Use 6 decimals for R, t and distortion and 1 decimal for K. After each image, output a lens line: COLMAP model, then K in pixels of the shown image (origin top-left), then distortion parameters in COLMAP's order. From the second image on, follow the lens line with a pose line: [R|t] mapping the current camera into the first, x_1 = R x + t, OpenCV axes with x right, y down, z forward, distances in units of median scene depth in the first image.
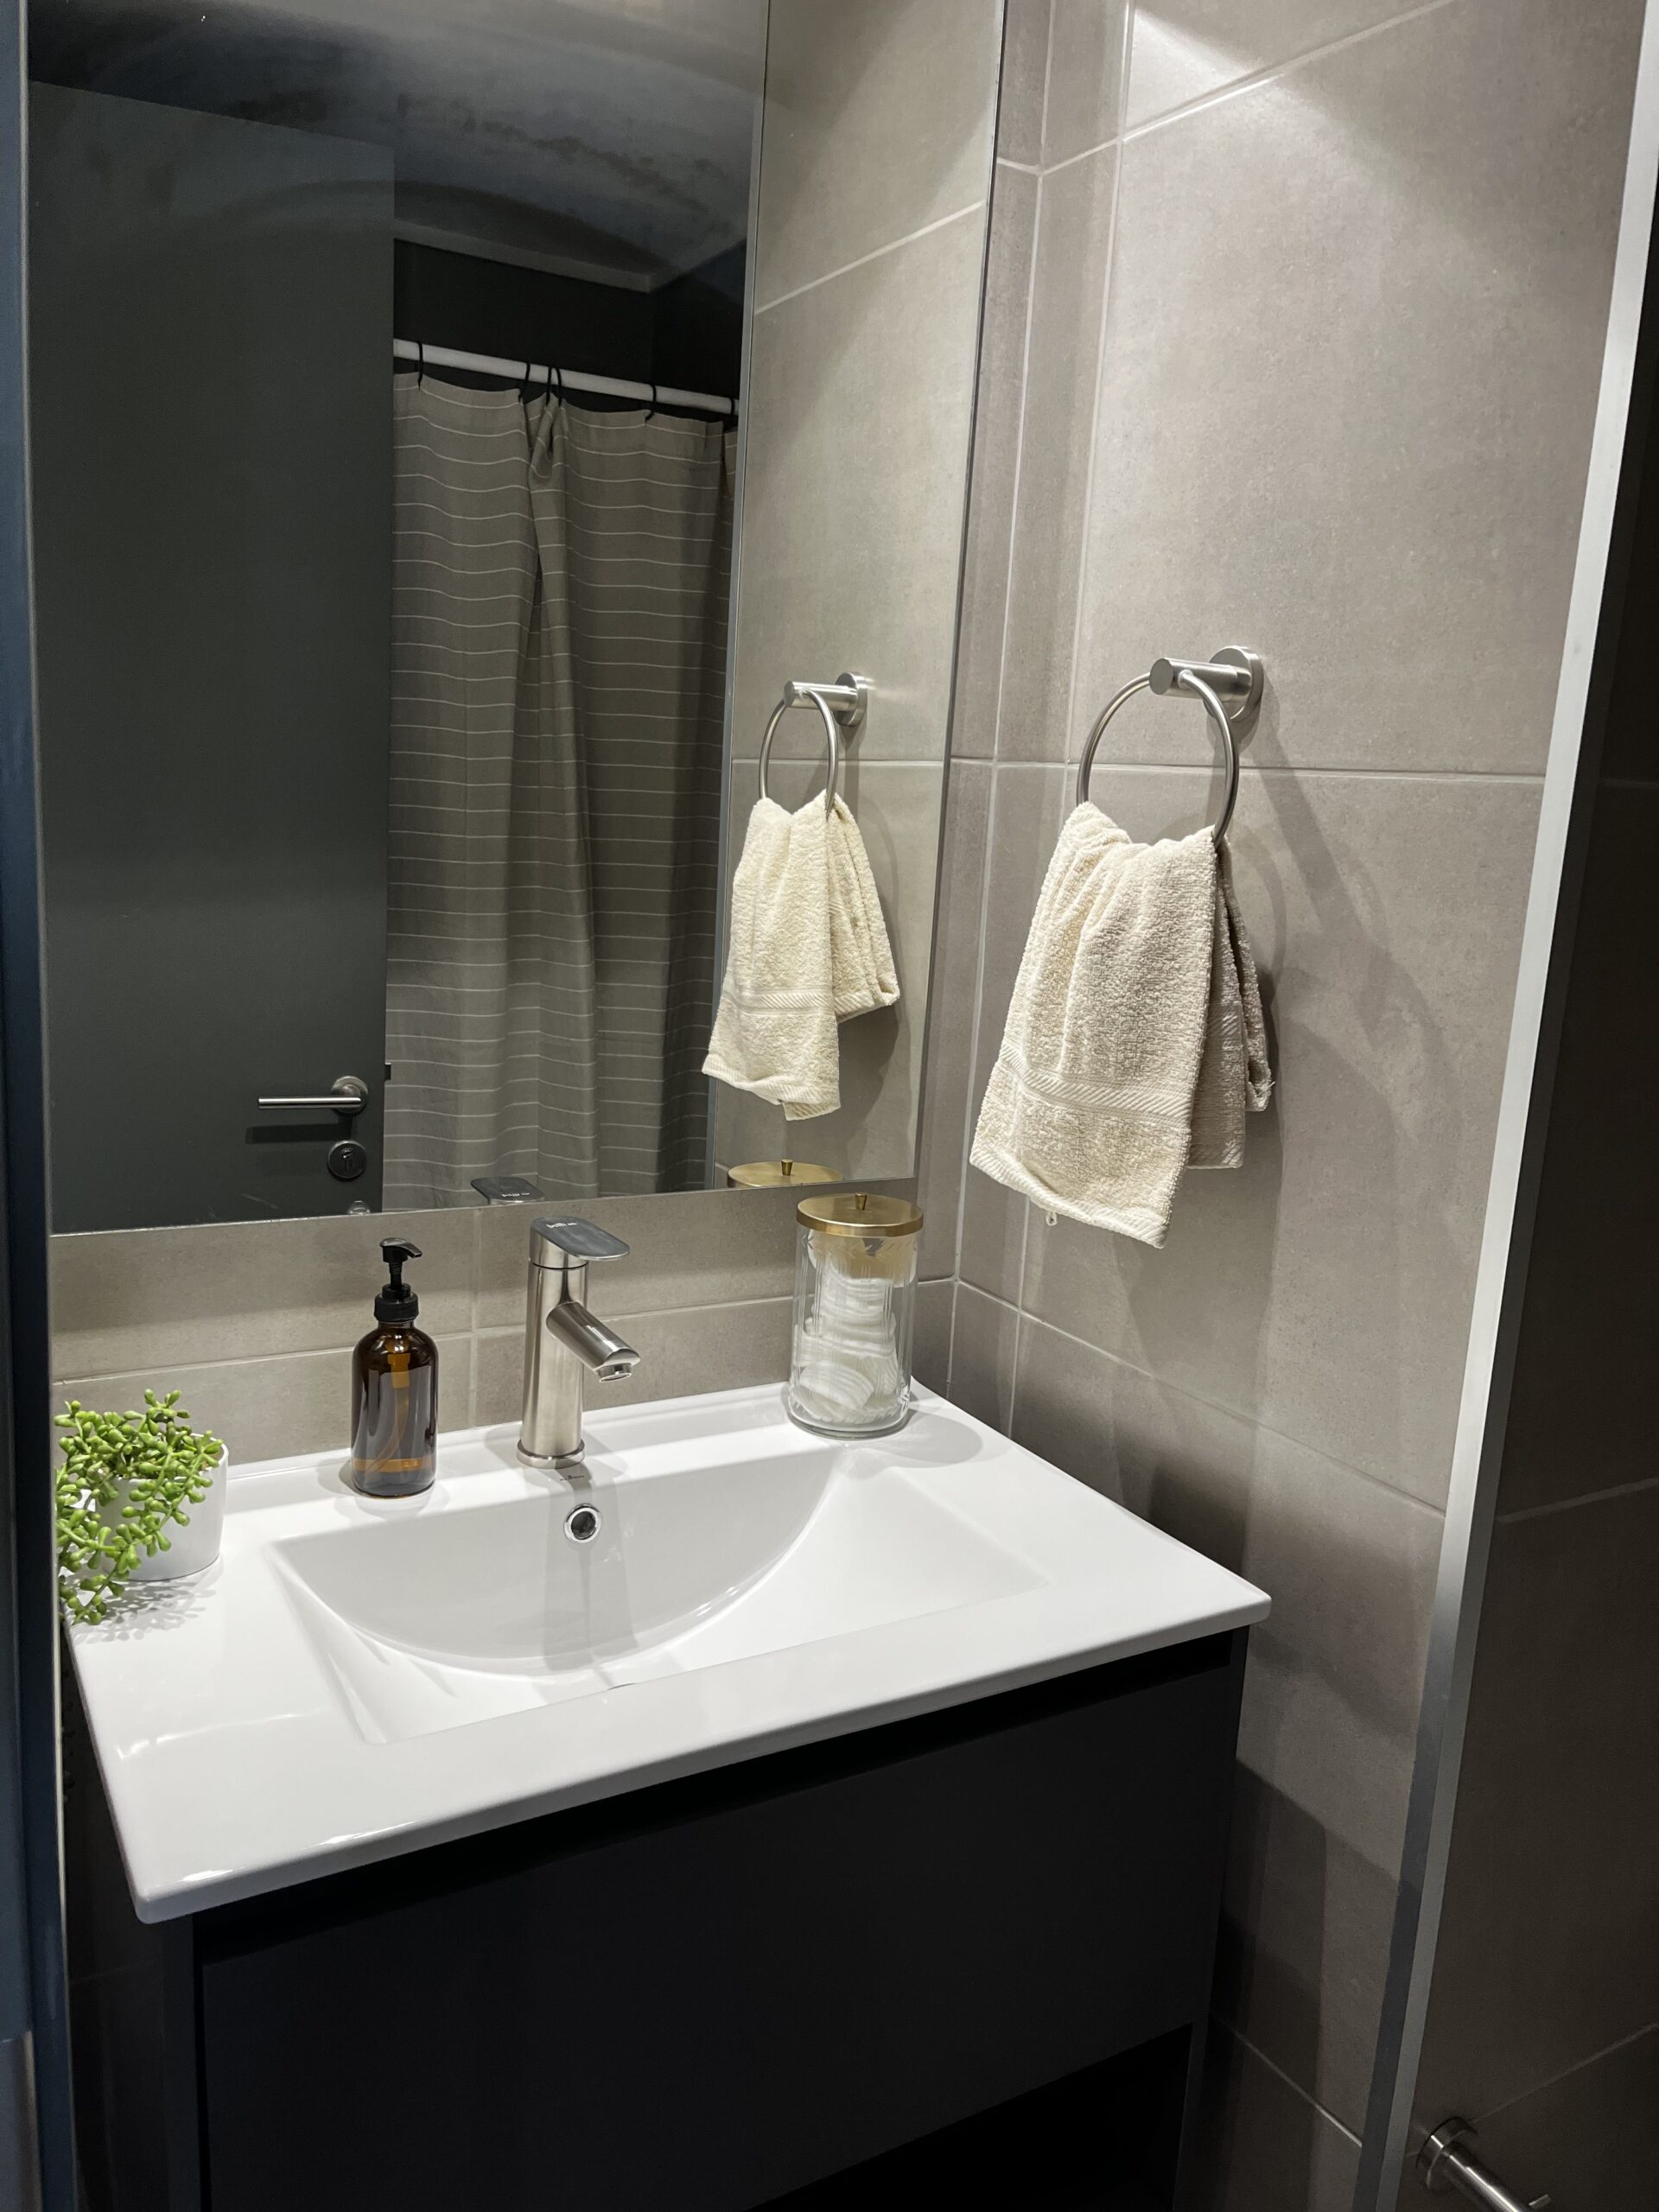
lens RADIAL K [[1702.7, 0, 817.7], [0, 1702.7, 1148.8], [0, 0, 1]] dist [0.061673, -0.089088]
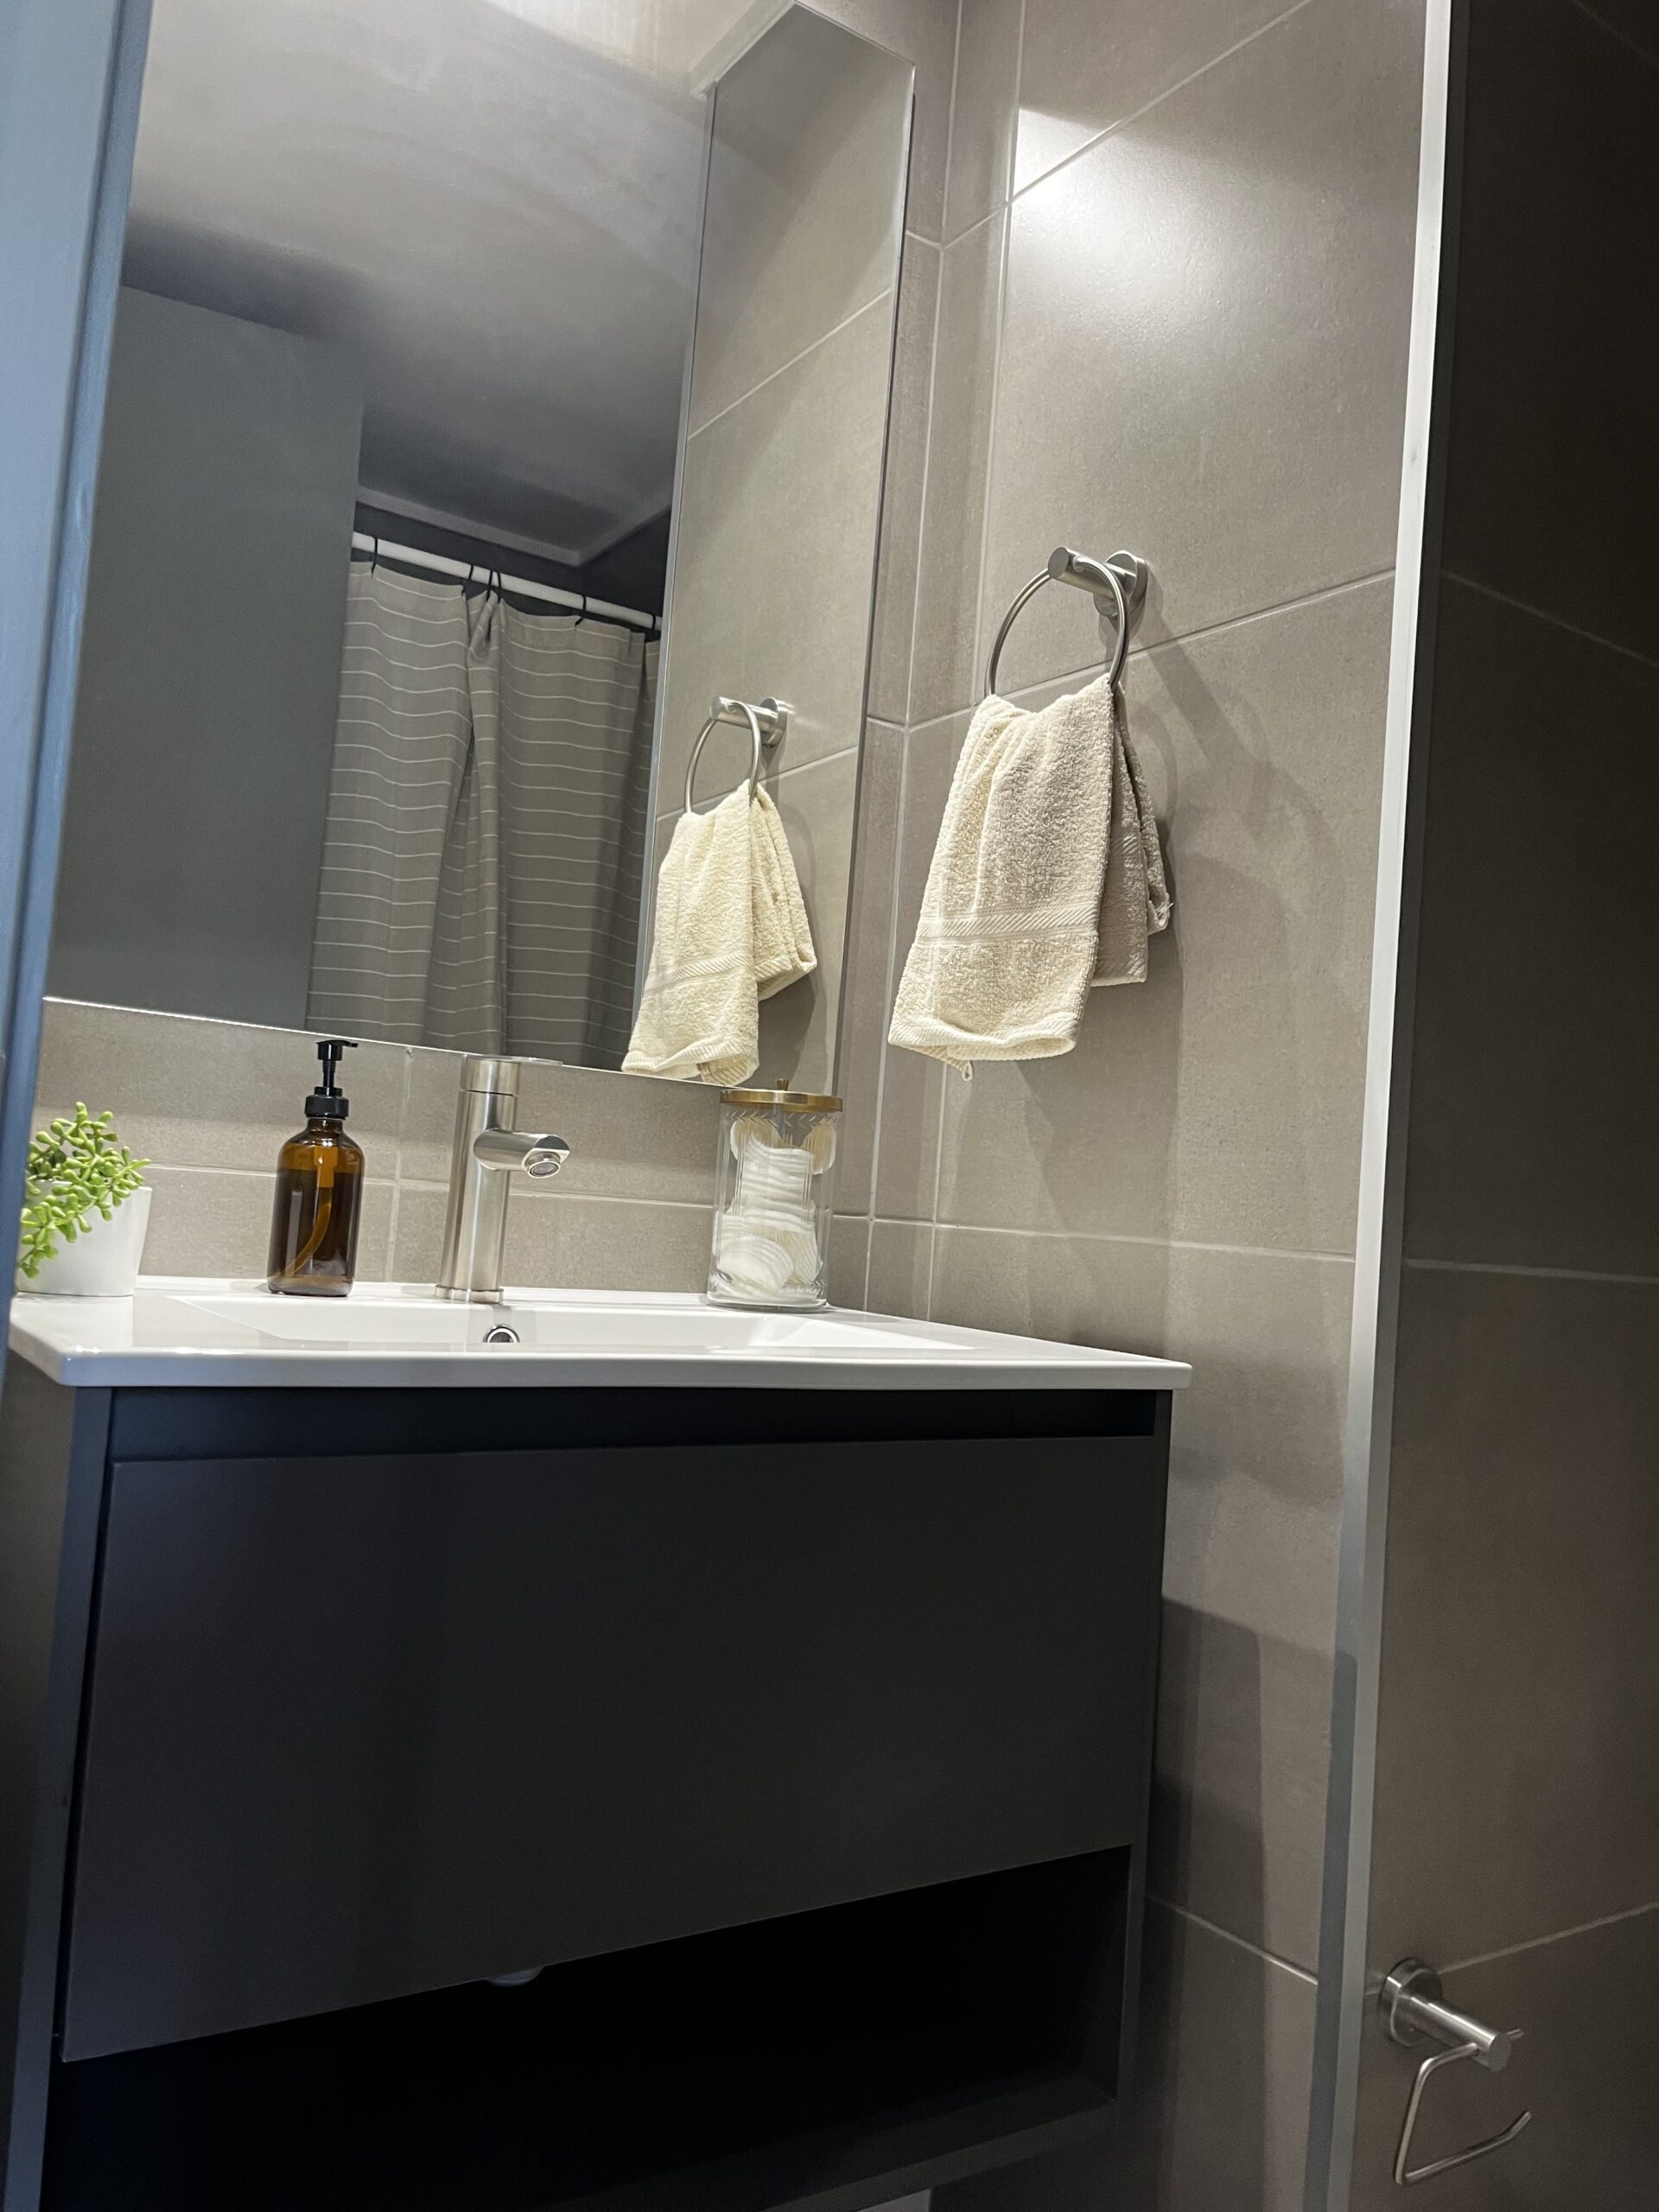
lens RADIAL K [[1702.7, 0, 817.6], [0, 1702.7, 1128.7], [0, 0, 1]] dist [0.061673, -0.089088]
pose [[0.997630, 0.021655, 0.065307, -0.021844], [-0.005200, 0.970194, -0.242275, 0.327873], [-0.068606, 0.241361, 0.968007, 0.004752]]
